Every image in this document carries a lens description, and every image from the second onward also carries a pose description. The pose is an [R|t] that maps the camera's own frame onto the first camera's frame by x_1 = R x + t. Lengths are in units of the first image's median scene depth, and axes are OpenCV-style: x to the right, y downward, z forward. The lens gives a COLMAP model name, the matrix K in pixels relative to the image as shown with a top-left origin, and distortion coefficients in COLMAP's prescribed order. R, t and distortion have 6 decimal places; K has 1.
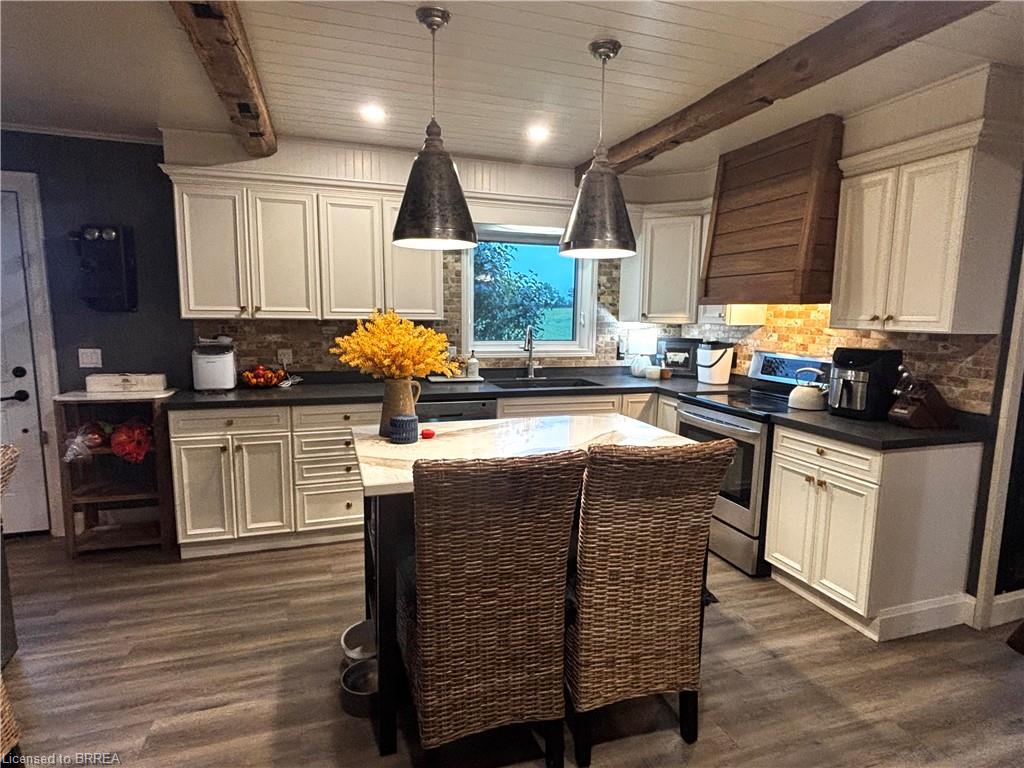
lens RADIAL K [[543.7, 0, 512.9], [0, 543.7, 388.1], [0, 0, 1]] dist [0.003875, -0.006068]
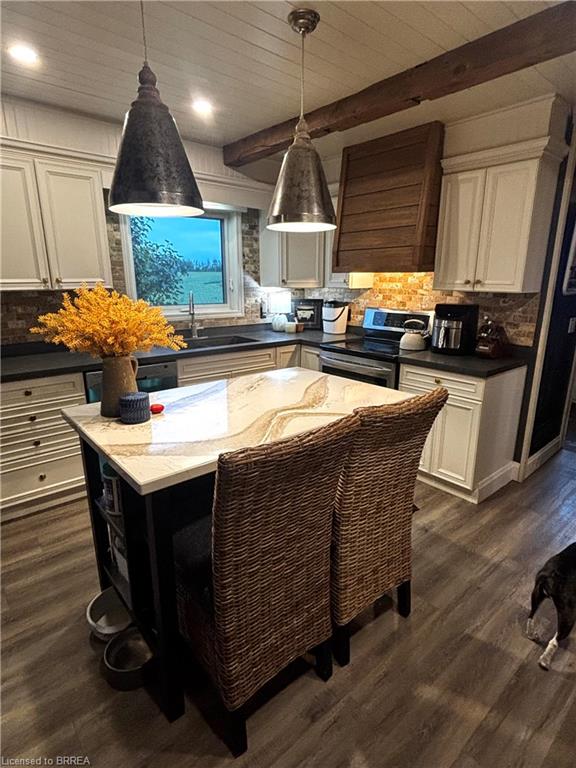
lens RADIAL K [[407.8, 0, 292.9], [0, 407.8, 387.5], [0, 0, 1]] dist [0.003875, -0.006068]
pose [[0.925631, -0.108646, 0.362496, -0.128934], [0.061403, 0.988327, 0.139424, -0.029119], [-0.373413, -0.106797, 0.921497, 0.141423]]
